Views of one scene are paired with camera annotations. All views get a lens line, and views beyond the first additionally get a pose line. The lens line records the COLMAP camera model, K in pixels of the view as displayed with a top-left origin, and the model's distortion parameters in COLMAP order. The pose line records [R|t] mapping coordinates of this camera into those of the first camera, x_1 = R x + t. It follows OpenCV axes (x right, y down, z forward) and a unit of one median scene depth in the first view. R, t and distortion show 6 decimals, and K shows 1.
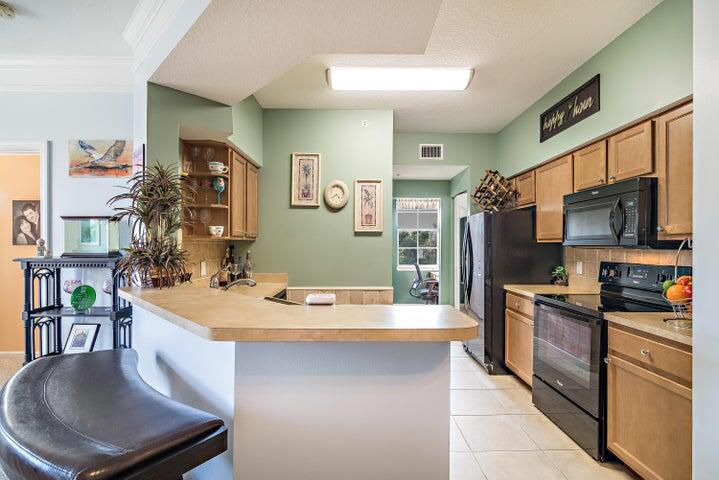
lens RADIAL K [[338.2, 0, 360.6], [0, 338.2, 244.0], [0, 0, 1]] dist [-0.014379, 0.000668]
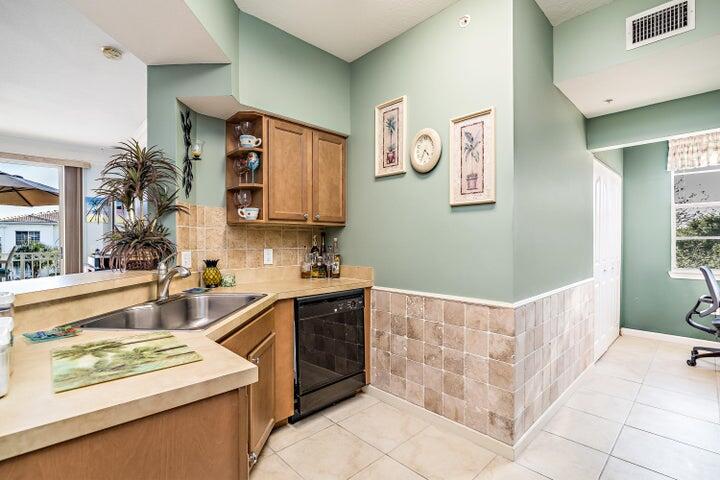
lens RADIAL K [[338.6, 0, 361.1], [0, 338.6, 244.0], [0, 0, 1]] dist [-0.014379, 0.000668]
pose [[0.679794, -0.000660, -0.733403, 0.350873], [0.008075, 0.999946, 0.006585, 0.030749], [0.733358, -0.010399, 0.679763, 0.509415]]
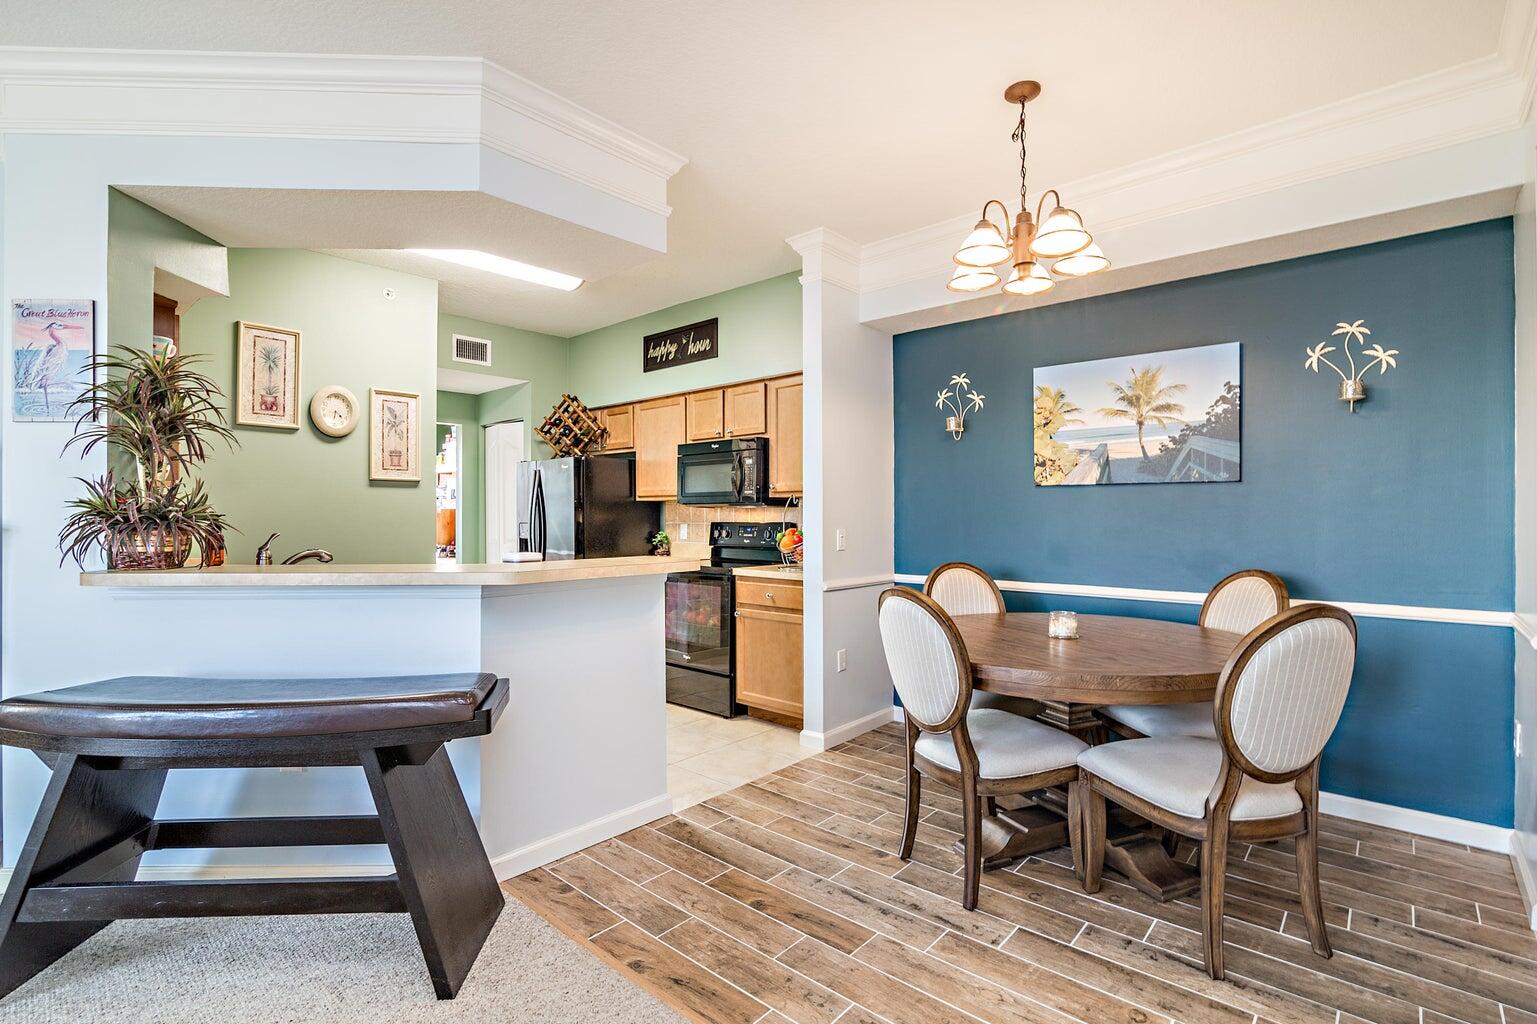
lens RADIAL K [[722.9, 0, 771.0], [0, 722.9, 520.6], [0, 0, 1]] dist [-0.014379, 0.000668]
pose [[0.675510, -0.010672, 0.737274, -0.500021], [0.002302, 0.999921, 0.012365, 0.021591], [-0.737347, -0.006655, 0.675481, -0.346947]]
